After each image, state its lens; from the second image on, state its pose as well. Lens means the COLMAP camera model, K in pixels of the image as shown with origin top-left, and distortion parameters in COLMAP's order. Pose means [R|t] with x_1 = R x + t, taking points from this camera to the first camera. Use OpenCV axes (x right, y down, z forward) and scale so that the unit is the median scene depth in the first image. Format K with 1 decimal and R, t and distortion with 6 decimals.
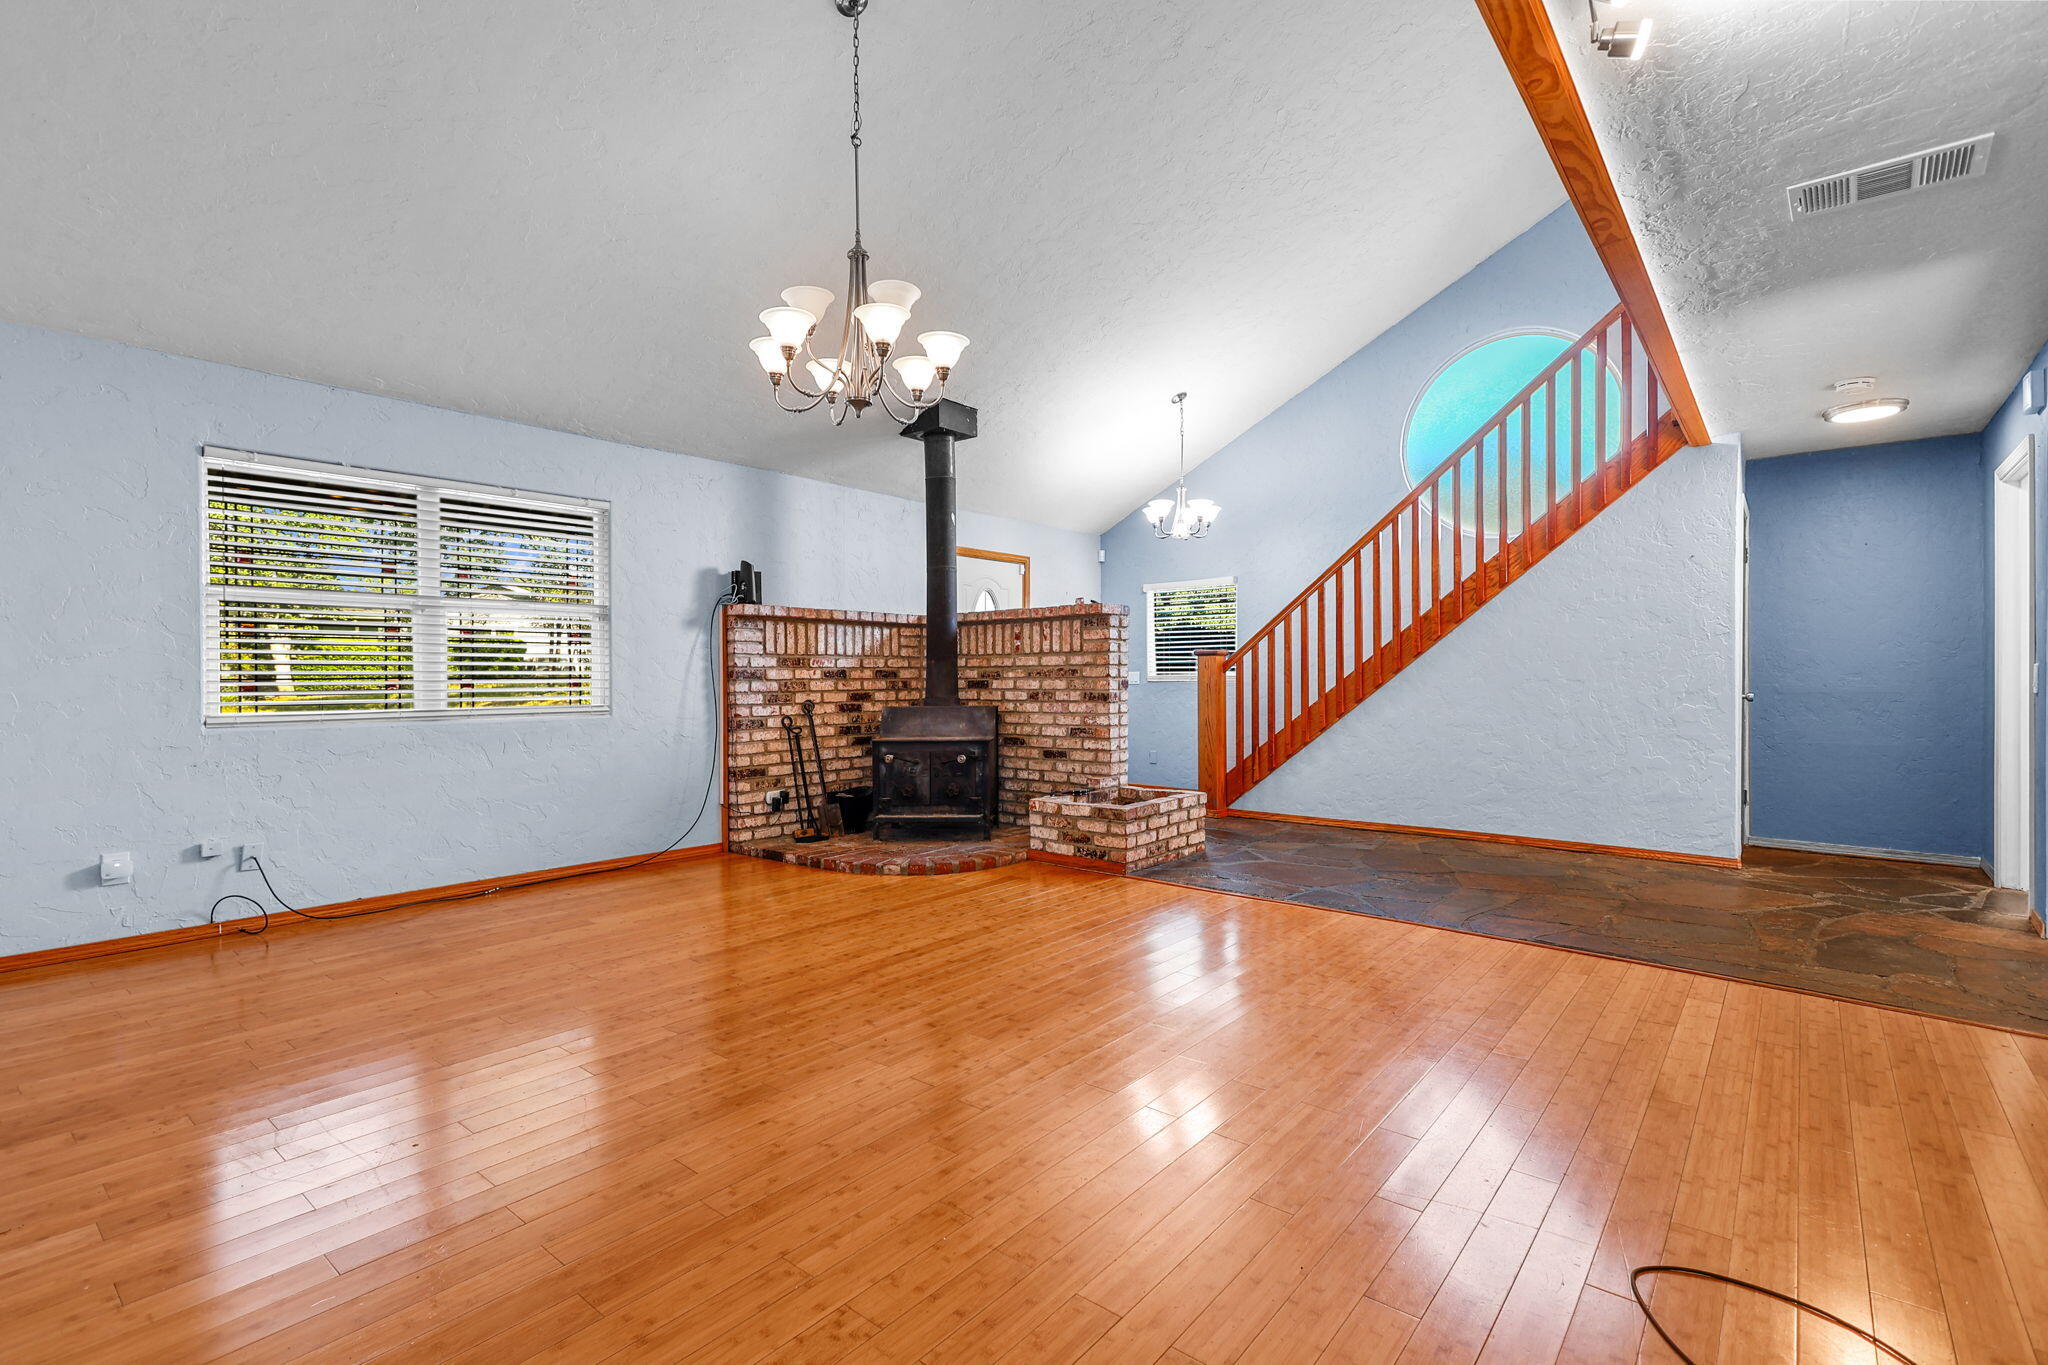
lens RADIAL K [[952.3, 0, 1023.5], [0, 952.3, 689.1], [0, 0, 1]] dist [0.001121, -0.000777]
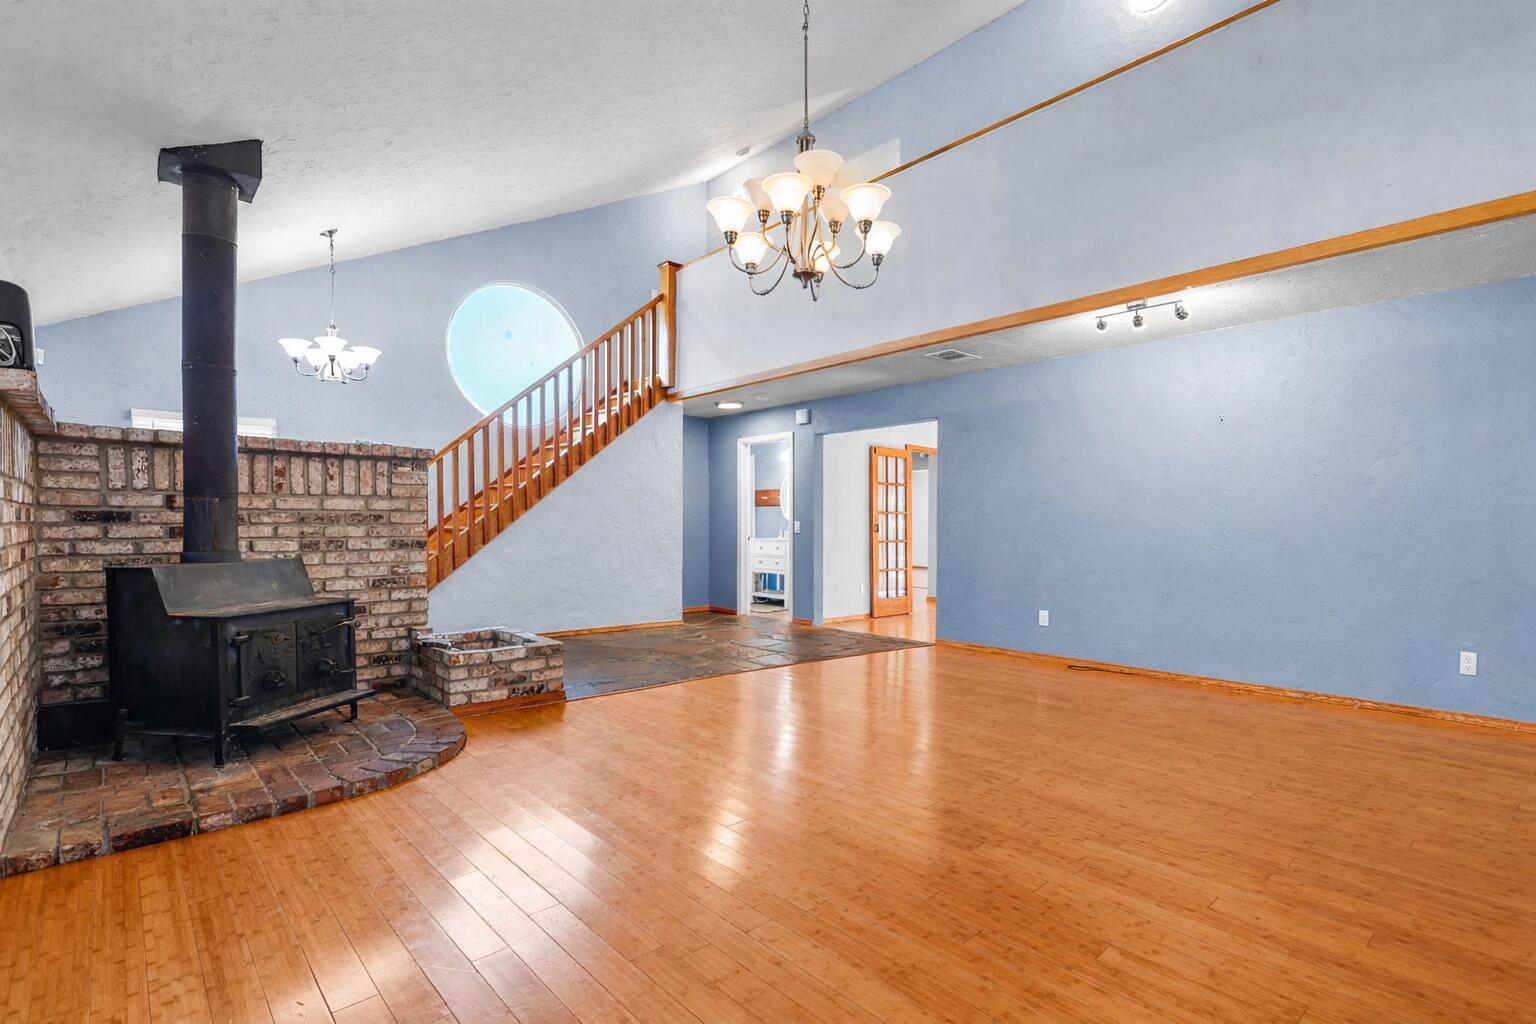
lens RADIAL K [[714.2, 0, 776.2], [0, 714.2, 544.3], [0, 0, 1]] dist [0.001121, -0.000777]
pose [[0.149906, -0.021959, 0.988456, -0.576402], [0.002895, 0.999759, 0.021771, -0.006509], [-0.988696, -0.000402, 0.149934, 0.520745]]
